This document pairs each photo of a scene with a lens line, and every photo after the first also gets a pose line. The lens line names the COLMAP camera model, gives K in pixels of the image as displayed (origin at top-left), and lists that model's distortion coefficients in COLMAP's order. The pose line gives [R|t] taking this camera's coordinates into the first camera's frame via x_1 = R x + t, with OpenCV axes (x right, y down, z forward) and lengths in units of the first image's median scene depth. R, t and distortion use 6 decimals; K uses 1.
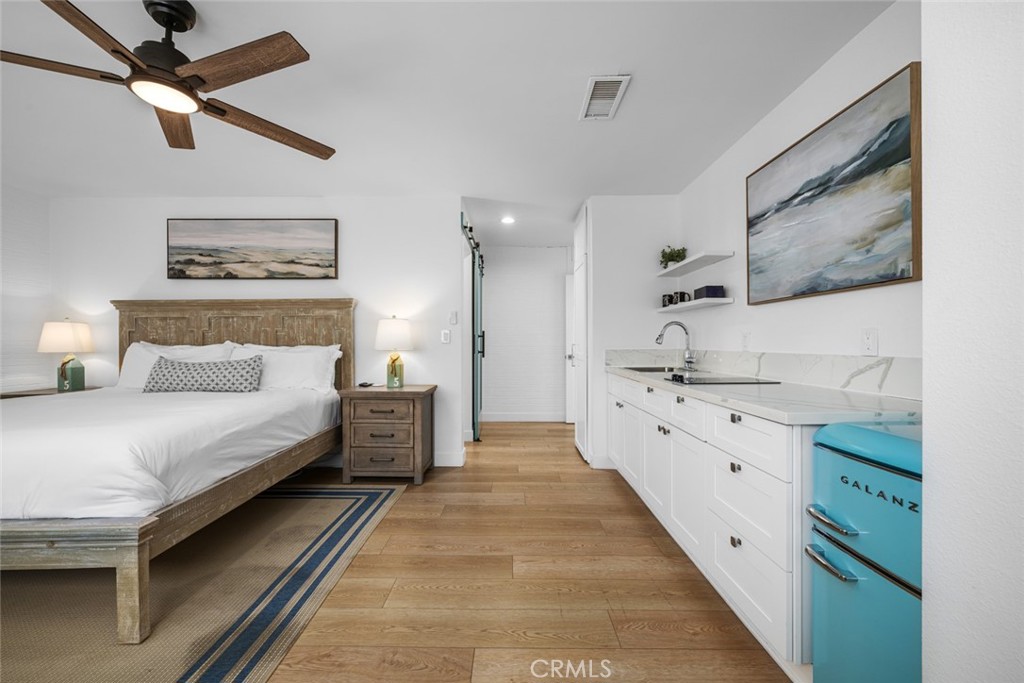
lens RADIAL K [[408.7, 0, 510.9], [0, 408.7, 343.5], [0, 0, 1]] dist [0.001512, 0.000137]
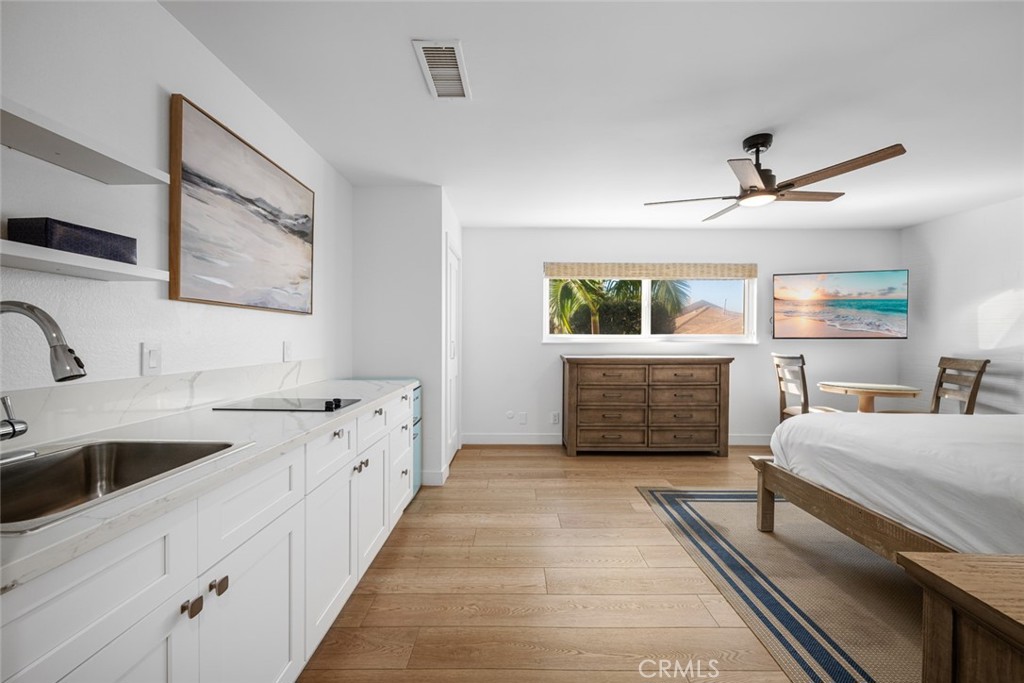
lens RADIAL K [[407.0, 0, 514.0], [0, 407.0, 346.4], [0, 0, 1]] dist [0.000975, 0.000110]
pose [[-0.999987, -0.003179, 0.003980, 0.064769], [-0.003089, 0.999743, 0.022464, -0.037812], [-0.004050, 0.022451, -0.999740, 1.628582]]
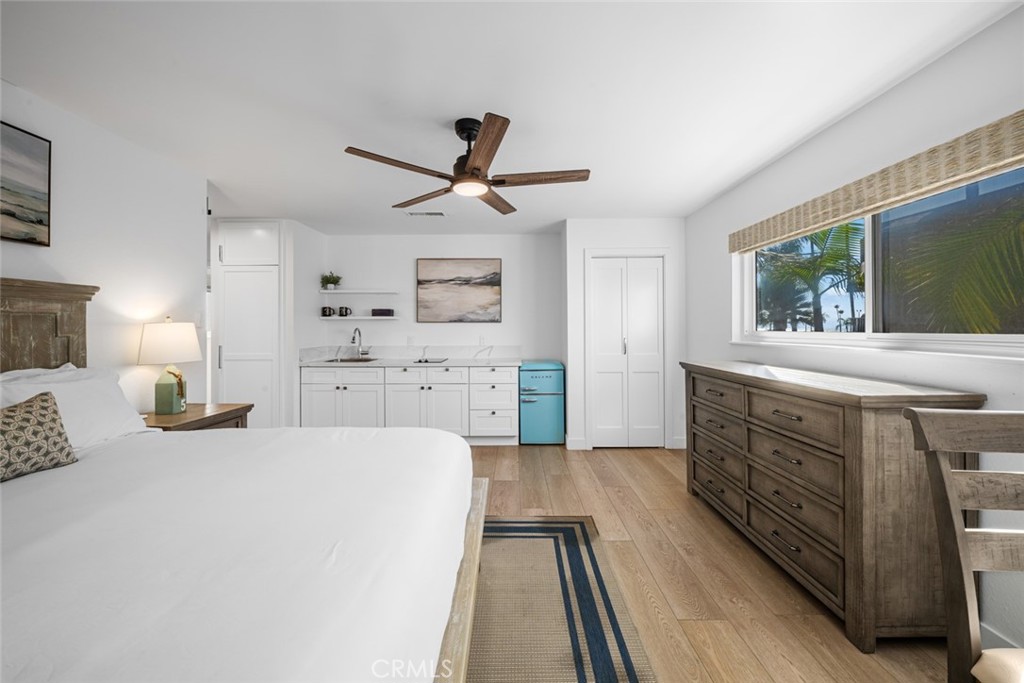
lens RADIAL K [[416.5, 0, 504.0], [0, 416.5, 323.8], [0, 0, 1]] dist [0.001072, 0.000111]
pose [[0.020700, 0.010555, 0.999730, -1.455464], [0.004691, 0.999932, -0.010655, -0.063602], [-0.999775, 0.004910, 0.020649, 0.534484]]
